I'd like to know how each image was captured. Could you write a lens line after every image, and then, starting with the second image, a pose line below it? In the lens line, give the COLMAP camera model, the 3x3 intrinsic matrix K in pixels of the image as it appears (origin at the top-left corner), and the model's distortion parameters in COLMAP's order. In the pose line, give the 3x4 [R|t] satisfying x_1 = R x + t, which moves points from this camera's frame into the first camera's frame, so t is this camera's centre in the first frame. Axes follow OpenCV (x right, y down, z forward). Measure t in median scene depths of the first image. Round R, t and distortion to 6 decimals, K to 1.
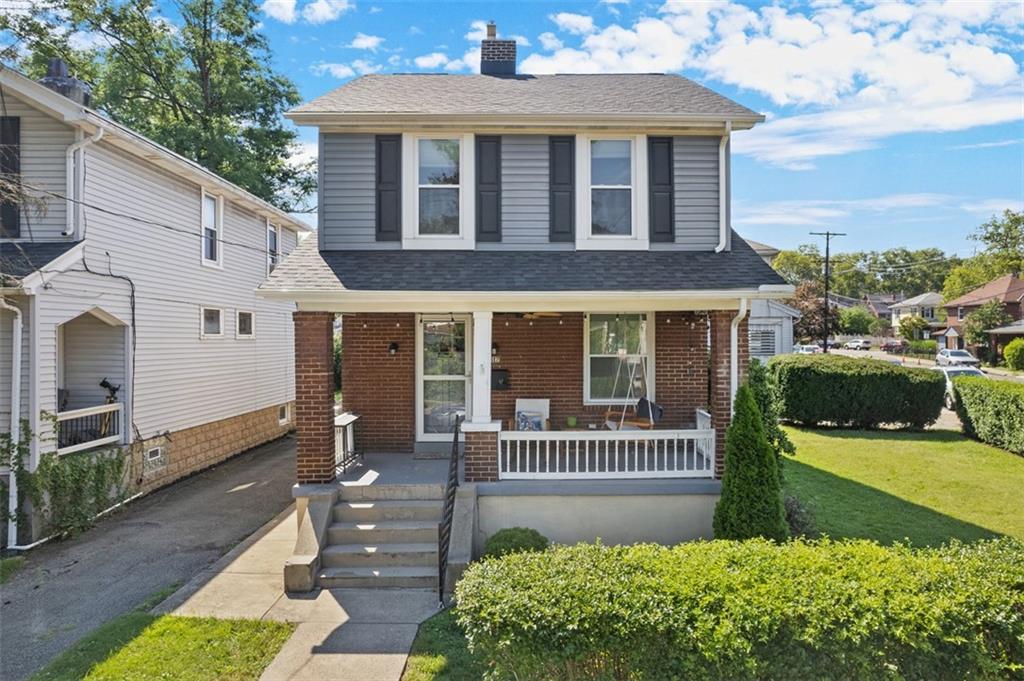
lens RADIAL K [[660.7, 0, 534.6], [0, 660.7, 336.6], [0, 0, 1]] dist [-0.045067, 0.028836]
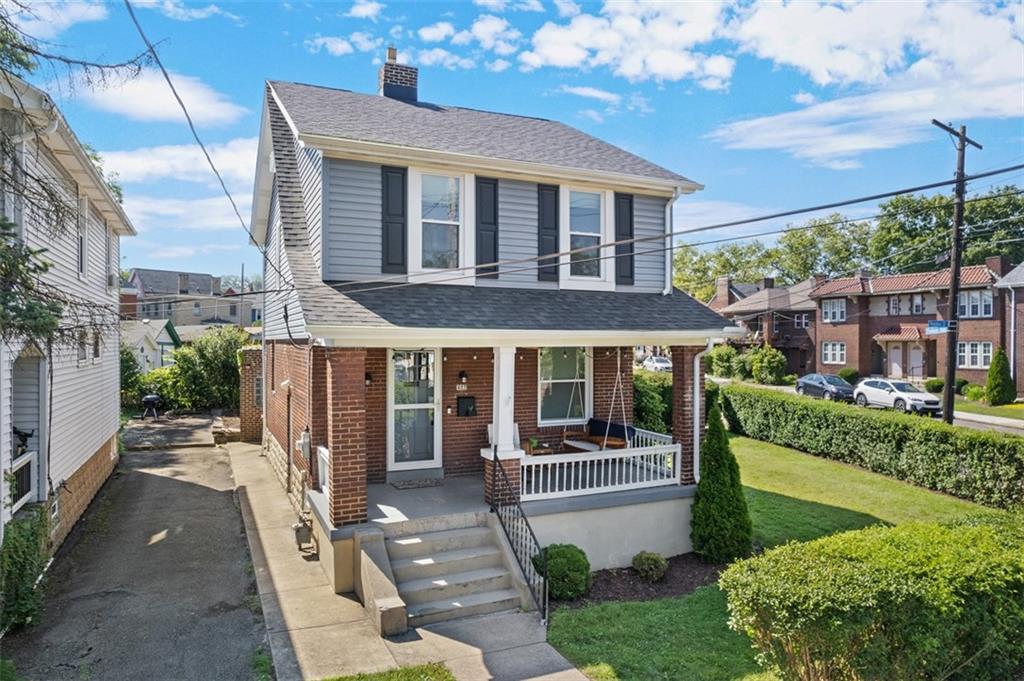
lens RADIAL K [[660.7, 0, 512.4], [0, 660.7, 340.8], [0, 0, 1]] dist [-0.045067, 0.028836]
pose [[0.916499, 0.003945, 0.400018, -0.456669], [-0.003815, 0.999992, -0.001122, -0.042688], [-0.400020, -0.000498, 0.916506, 0.013237]]
